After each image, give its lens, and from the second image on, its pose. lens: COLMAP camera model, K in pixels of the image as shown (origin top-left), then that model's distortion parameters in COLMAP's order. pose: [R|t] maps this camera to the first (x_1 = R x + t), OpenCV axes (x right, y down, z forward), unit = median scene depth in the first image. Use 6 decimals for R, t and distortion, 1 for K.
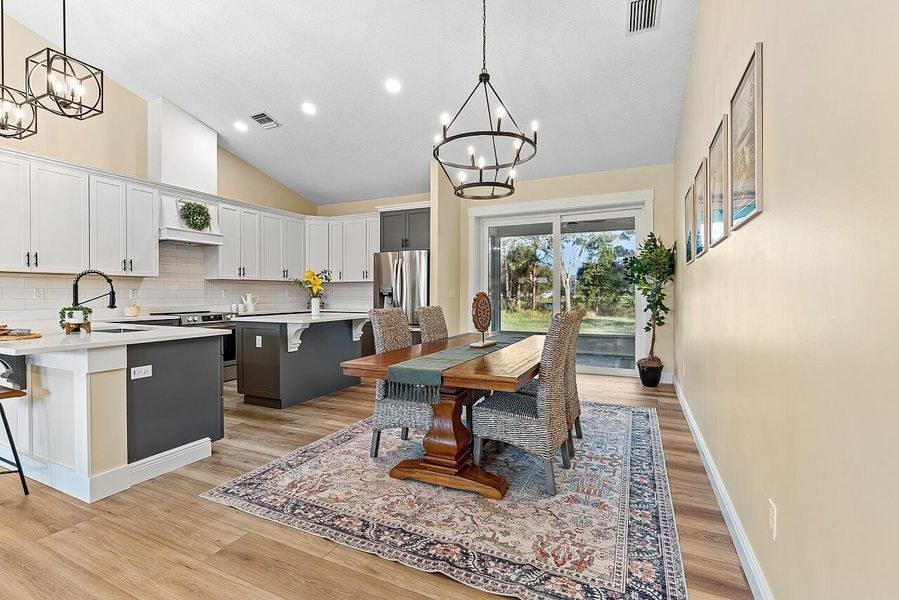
lens RADIAL K [[398.5, 0, 448.6], [0, 398.5, 295.4], [0, 0, 1]] dist [-0.003778, -0.000191]
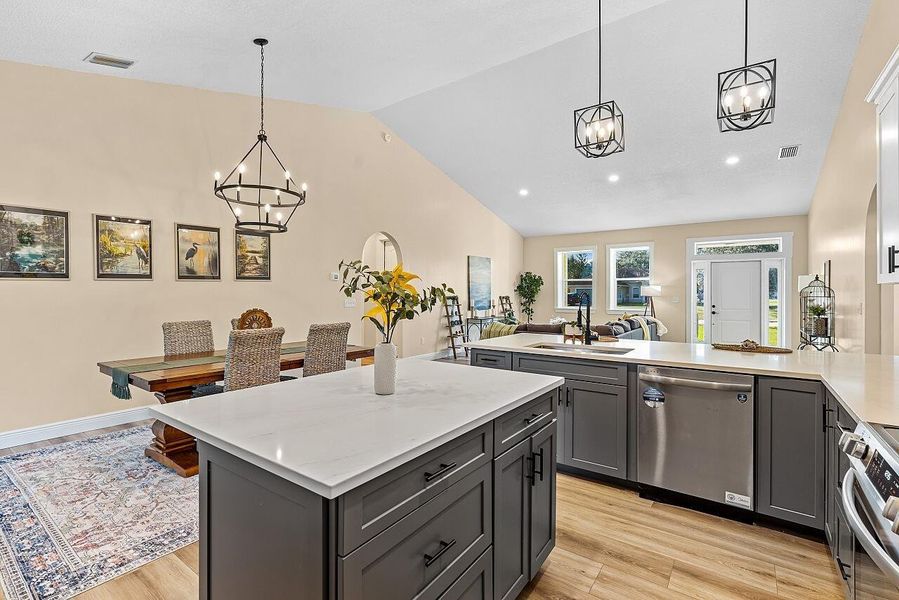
lens RADIAL K [[410.8, 0, 449.9], [0, 410.8, 293.5], [0, 0, 1]] dist [-0.003104, 0.000552]
pose [[-0.981780, 0.000157, 0.190023, -0.425721], [0.001031, 0.999989, 0.004497, -0.034963], [-0.190020, 0.004611, -0.981769, 1.250131]]
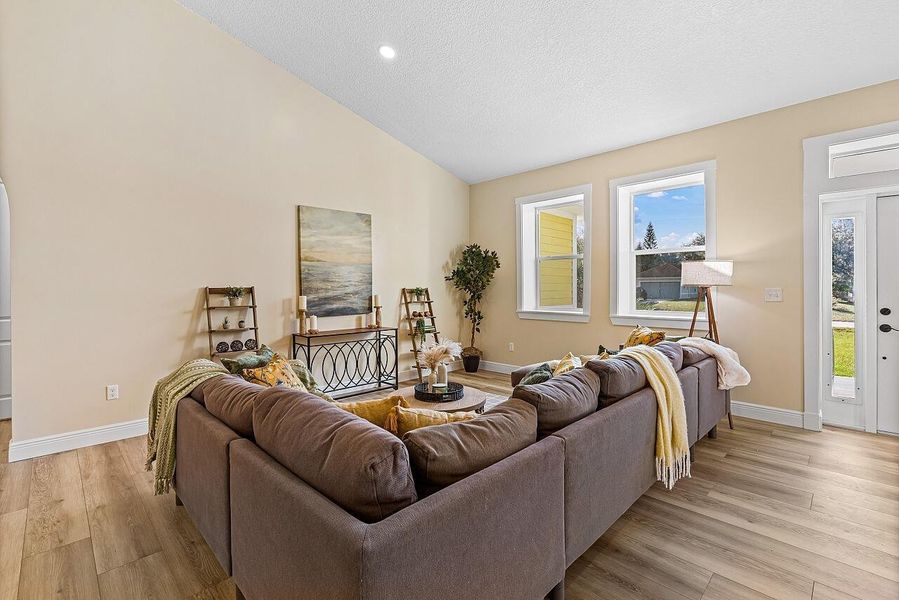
lens RADIAL K [[405.1, 0, 446.8], [0, 405.1, 292.9], [0, 0, 1]] dist [-0.003758, 0.000225]
pose [[-0.935992, 0.001913, 0.352017, -0.766323], [0.007755, 0.999855, 0.015185, -0.016118], [-0.351936, 0.016943, -0.935871, 0.164037]]
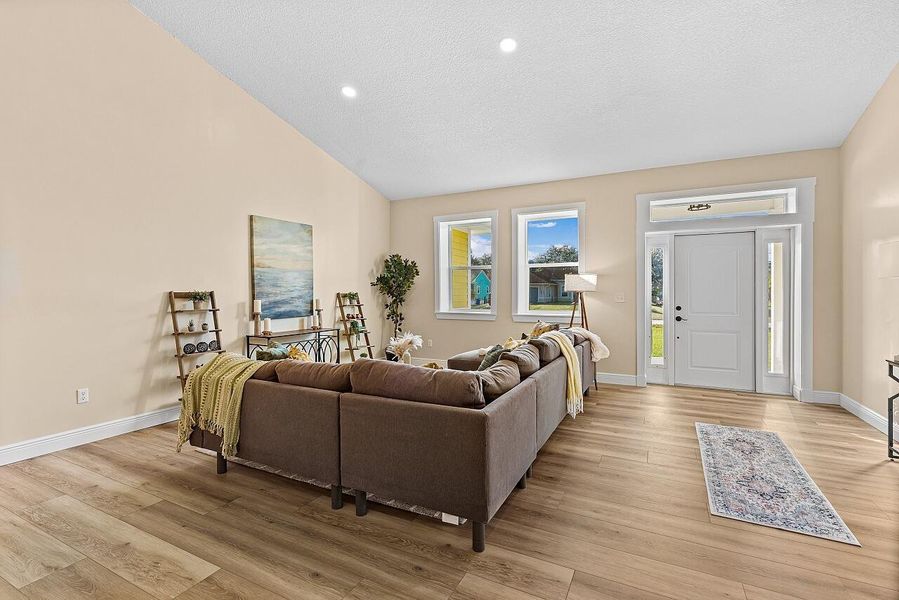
lens RADIAL K [[415.4, 0, 448.4], [0, 415.4, 297.8], [0, 0, 1]] dist [-0.002379, -0.000046]
pose [[-0.999144, 0.003327, 0.041245, -0.652951], [0.004066, 0.999833, 0.017829, -0.018928], [-0.041179, 0.017981, -0.998990, 0.394996]]
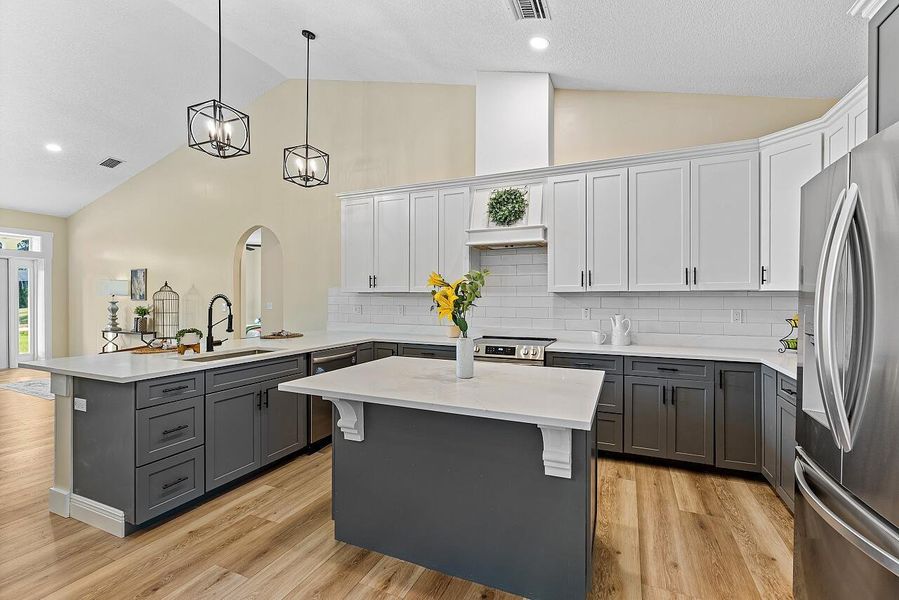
lens RADIAL K [[401.7, 0, 449.5], [0, 401.7, 300.0], [0, 0, 1]] dist [-0.003651, -0.000131]
pose [[0.017390, 0.006509, -0.999828, 0.099043], [-0.007976, 0.999948, 0.006371, -0.034536], [0.999817, 0.007864, 0.017441, 0.907915]]
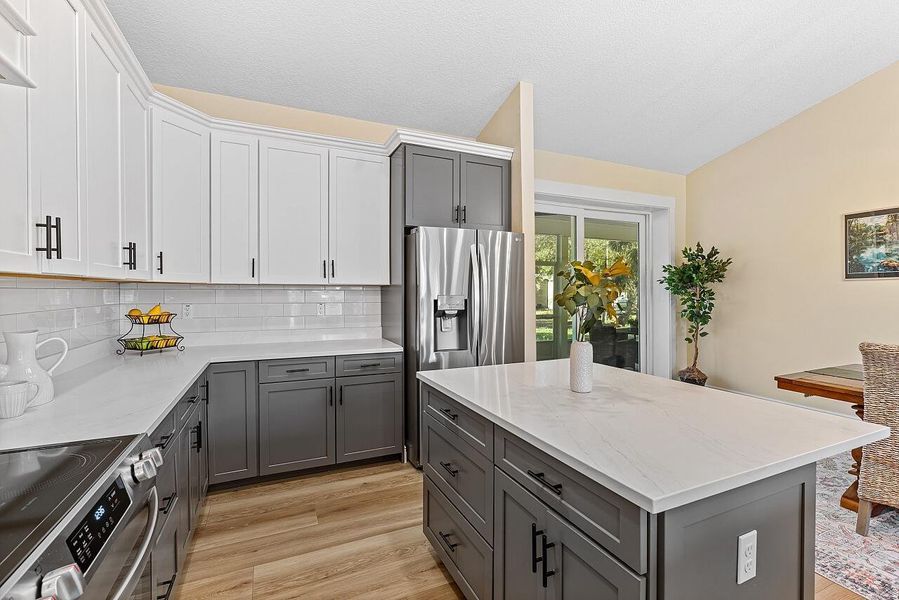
lens RADIAL K [[401.8, 0, 448.9], [0, 401.8, 296.0], [0, 0, 1]] dist [-0.001802, -0.000096]
pose [[0.656662, -0.006838, 0.754154, -0.628848], [0.002056, 0.999971, 0.007277, -0.033556], [-0.754182, -0.003228, 0.656658, 0.797263]]
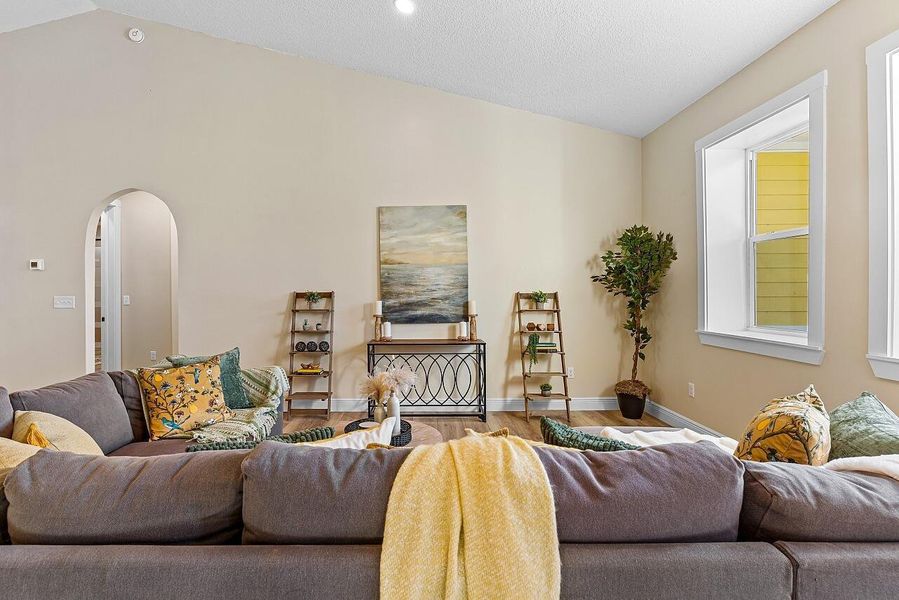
lens RADIAL K [[415.5, 0, 422.8], [0, 415.5, 295.7], [0, 0, 1]] dist [-0.001116, -0.000056]
pose [[-0.419177, 0.000107, 0.907904, -0.981902], [0.009103, 0.999950, 0.004085, -0.012064], [-0.907859, 0.009977, -0.419157, -0.258657]]
